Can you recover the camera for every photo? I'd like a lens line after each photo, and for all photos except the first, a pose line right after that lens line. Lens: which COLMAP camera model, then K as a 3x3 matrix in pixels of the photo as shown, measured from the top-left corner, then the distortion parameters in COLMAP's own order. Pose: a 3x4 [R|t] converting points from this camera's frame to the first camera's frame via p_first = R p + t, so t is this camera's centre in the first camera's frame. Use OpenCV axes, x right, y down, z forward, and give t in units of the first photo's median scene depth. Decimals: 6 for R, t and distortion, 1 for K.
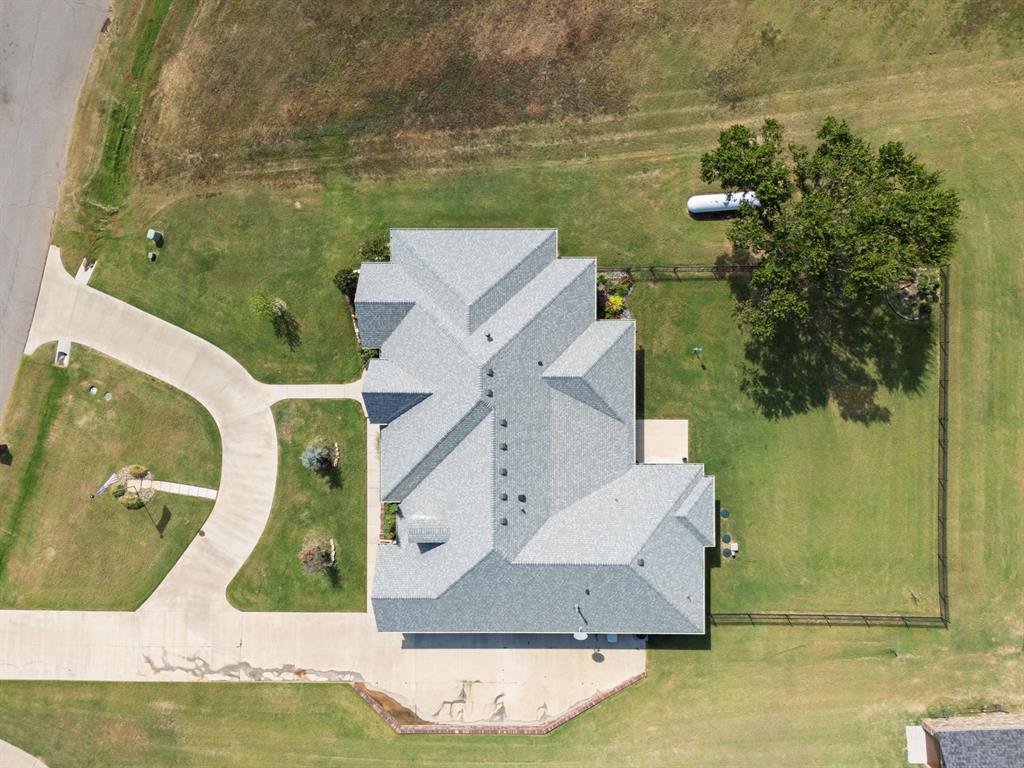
lens RADIAL K [[758.7, 0, 512.0], [0, 758.7, 384.0], [0, 0, 1]] dist [0.080474, -0.077843]
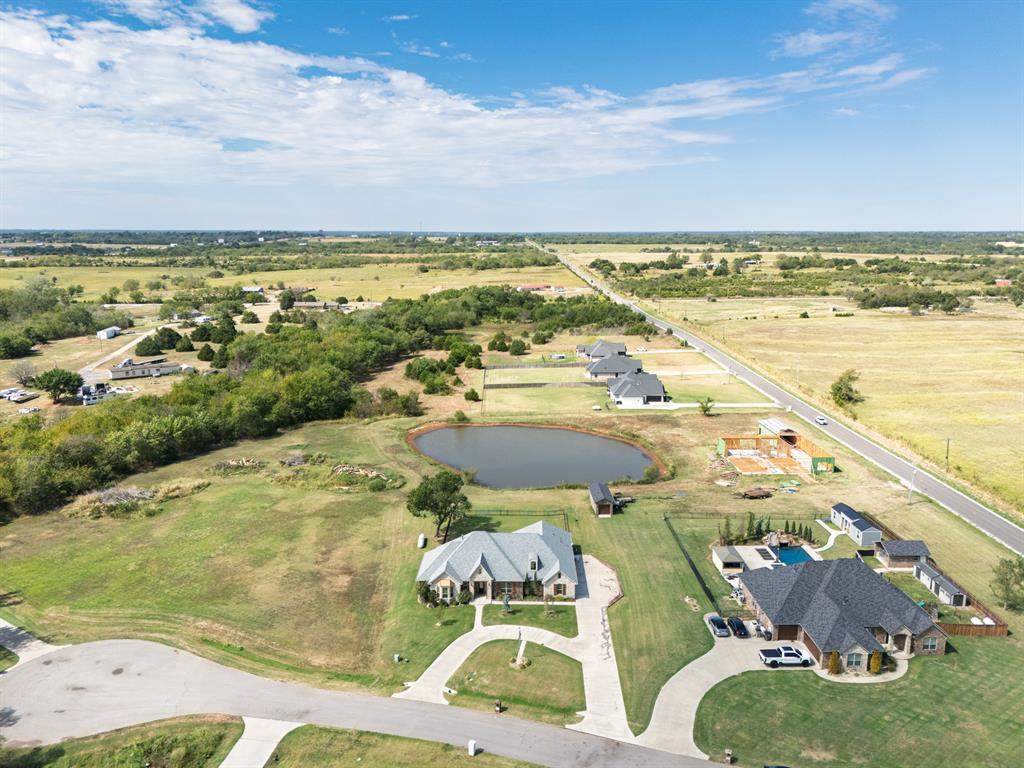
lens RADIAL K [[758.7, 0, 512.0], [0, 758.7, 384.0], [0, 0, 1]] dist [0.080474, -0.077843]
pose [[0.021830, -0.189528, 0.981633, -2.328459], [0.999760, 0.005658, -0.021141, 0.150504], [-0.001547, 0.981859, 0.189606, -0.095156]]
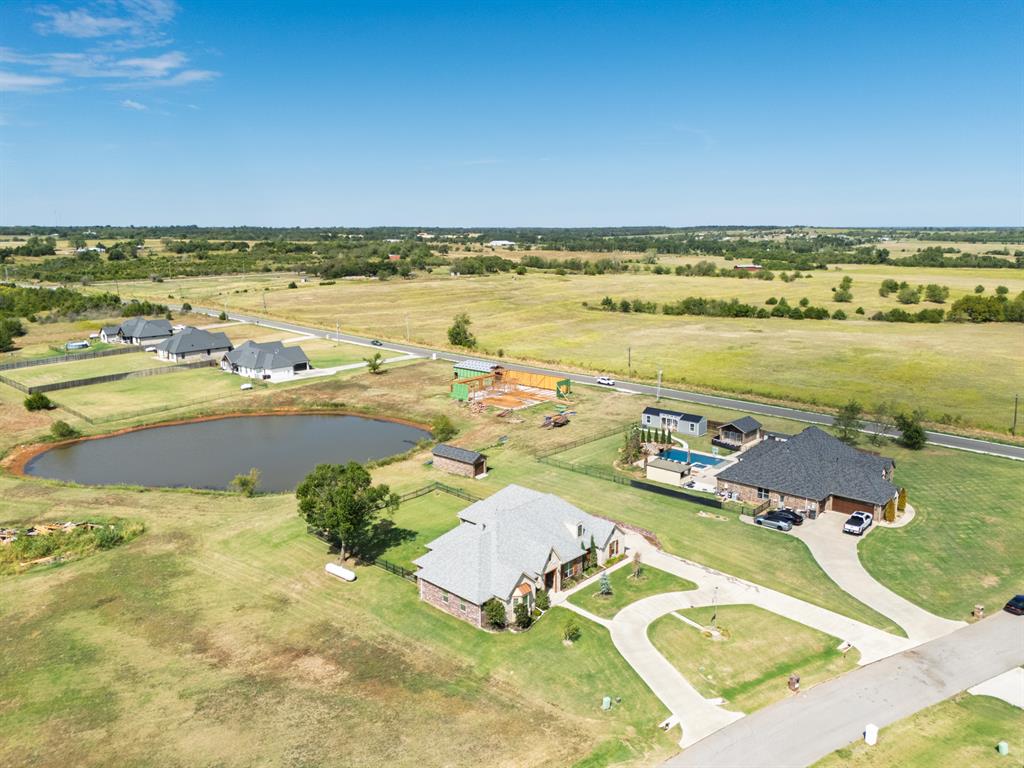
lens RADIAL K [[758.7, 0, 512.0], [0, 758.7, 384.0], [0, 0, 1]] dist [0.080474, -0.077843]
pose [[-0.722399, -0.130408, 0.679068, -1.179128], [0.691429, -0.147786, 0.707167, -1.163736], [0.008137, 0.980384, 0.196928, 0.207546]]
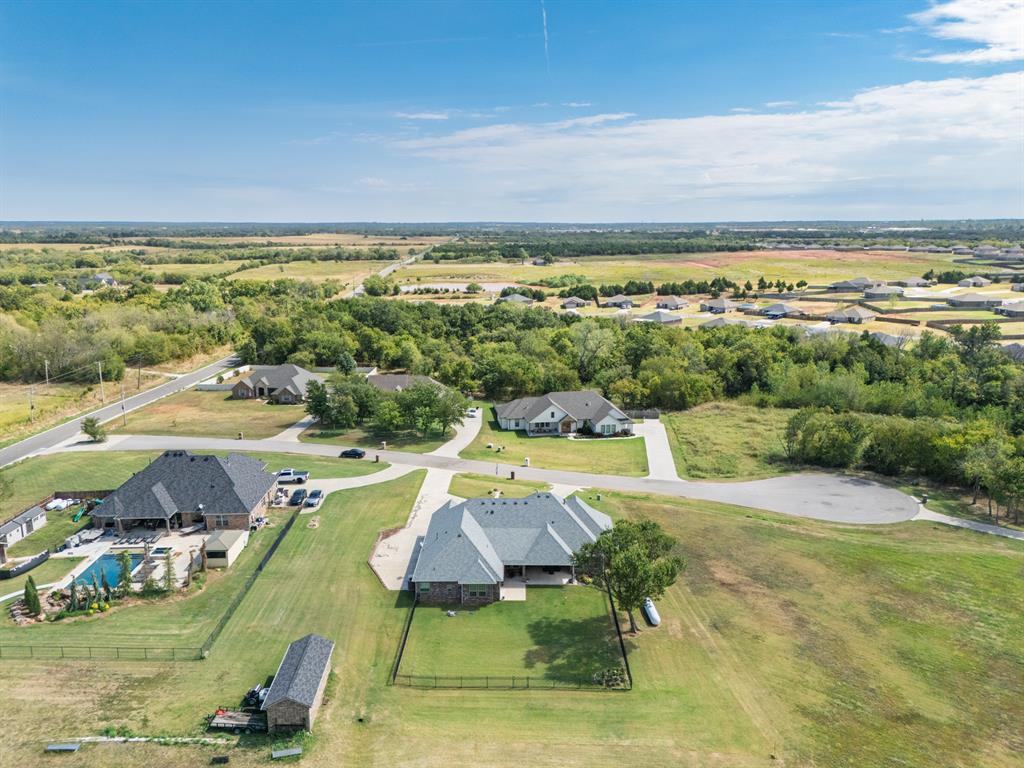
lens RADIAL K [[758.7, 0, 512.0], [0, 758.7, 384.0], [0, 0, 1]] dist [0.080474, -0.077843]
pose [[-0.008609, 0.217582, -0.976004, 1.845397], [-0.999961, 0.000085, 0.008840, 0.061766], [0.002007, 0.976042, 0.217572, 0.120803]]
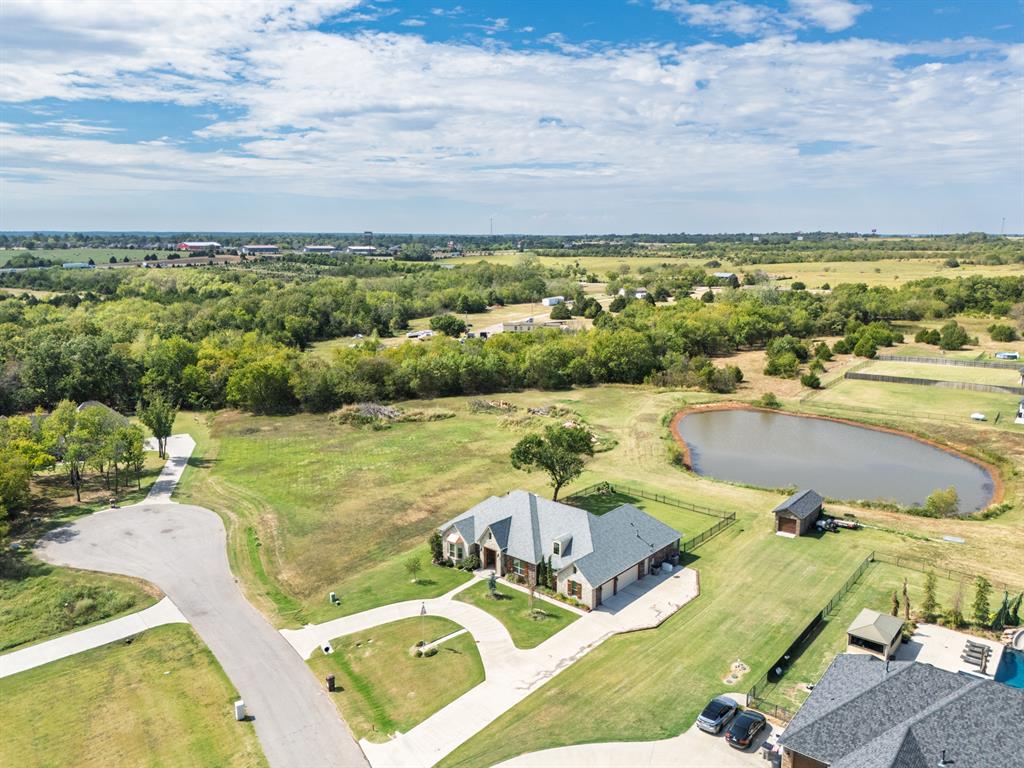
lens RADIAL K [[758.7, 0, 512.0], [0, 758.7, 384.0], [0, 0, 1]] dist [0.080474, -0.077843]
pose [[0.653189, -0.137329, 0.744638, -1.429749], [0.757156, 0.128420, -0.640486, 1.161267], [-0.007669, 0.982165, 0.187862, 0.207053]]
